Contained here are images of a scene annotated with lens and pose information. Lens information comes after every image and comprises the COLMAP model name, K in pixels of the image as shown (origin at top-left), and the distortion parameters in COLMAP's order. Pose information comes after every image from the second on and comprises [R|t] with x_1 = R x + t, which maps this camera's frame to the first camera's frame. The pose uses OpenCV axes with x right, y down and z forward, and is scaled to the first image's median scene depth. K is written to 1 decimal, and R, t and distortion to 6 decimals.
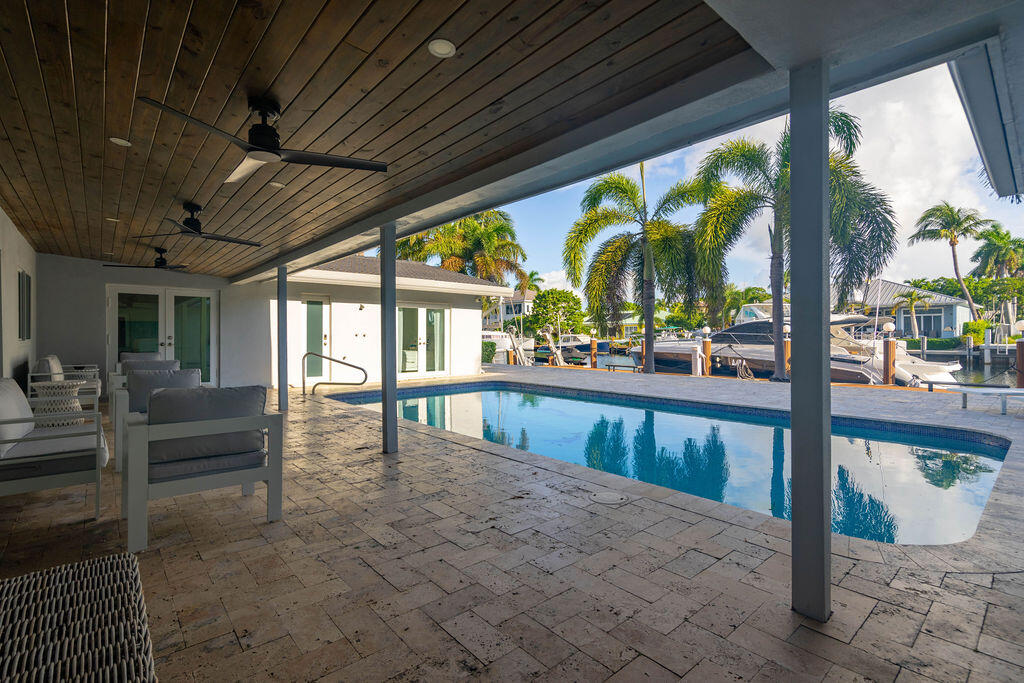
lens RADIAL K [[472.0, 0, 499.7], [0, 472.0, 336.2], [0, 0, 1]] dist [-0.000466, 0.001315]
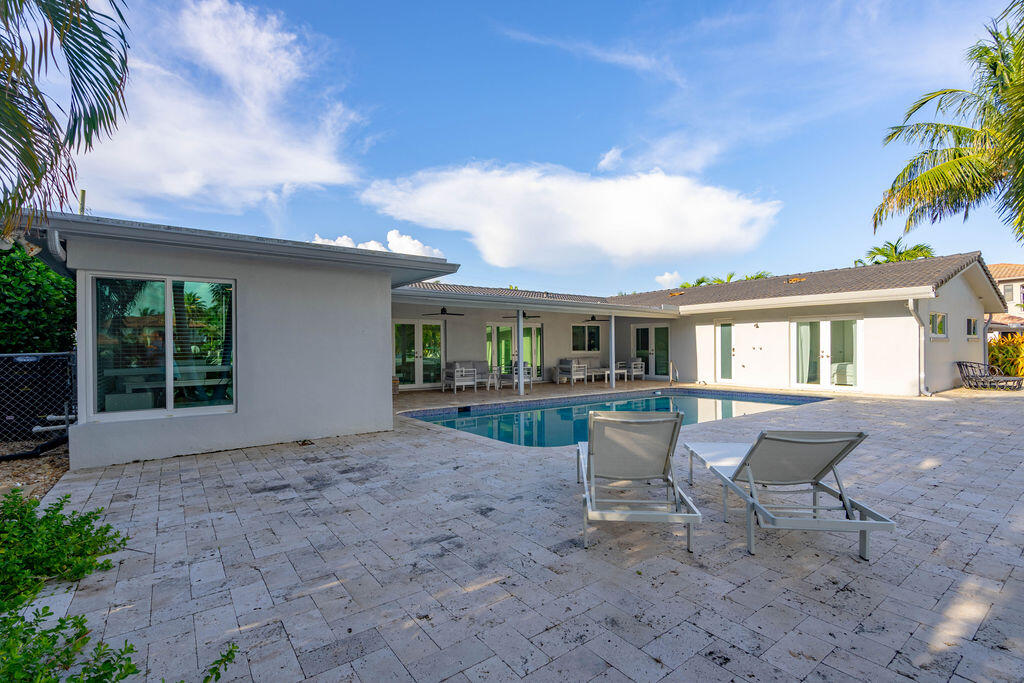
lens RADIAL K [[472.0, 0, 510.9], [0, 472.0, 346.8], [0, 0, 1]] dist [-0.000466, 0.001315]
pose [[-0.057467, -0.002863, -0.998343, 1.578033], [0.007192, 0.999969, -0.003282, -0.012270], [0.998322, -0.007368, -0.057444, 0.724563]]
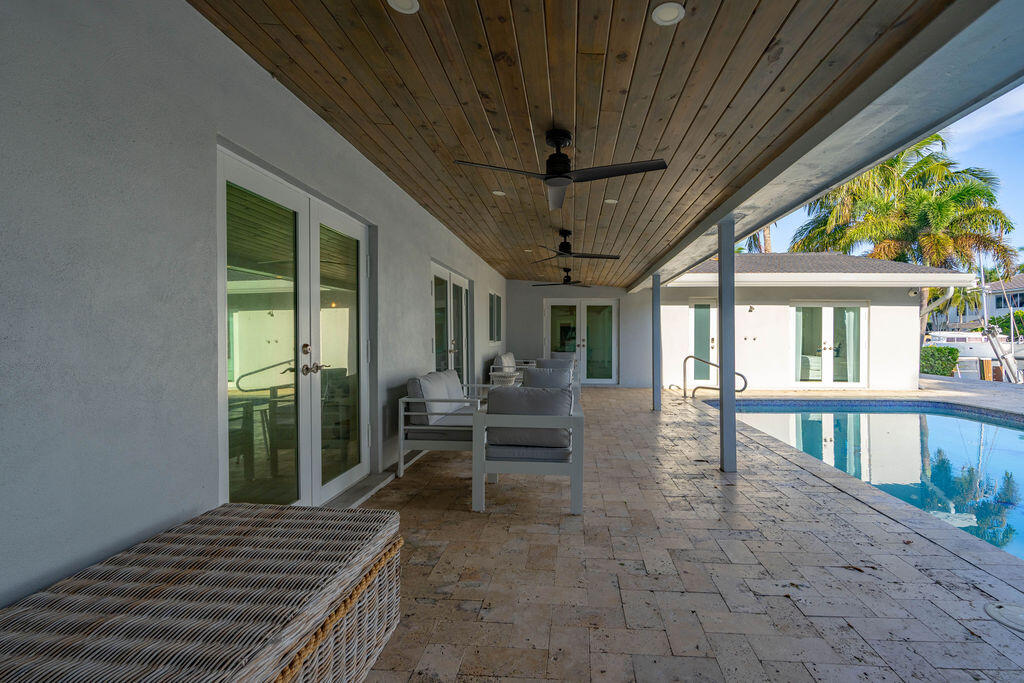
lens RADIAL K [[472.0, 0, 541.4], [0, 472.0, 336.6], [0, 0, 1]] dist [-0.000466, 0.001315]
pose [[0.730190, 0.001764, -0.683242, 0.071035], [-0.003843, 0.999991, -0.001525, -0.005382], [0.683234, 0.003740, 0.730190, 0.052375]]
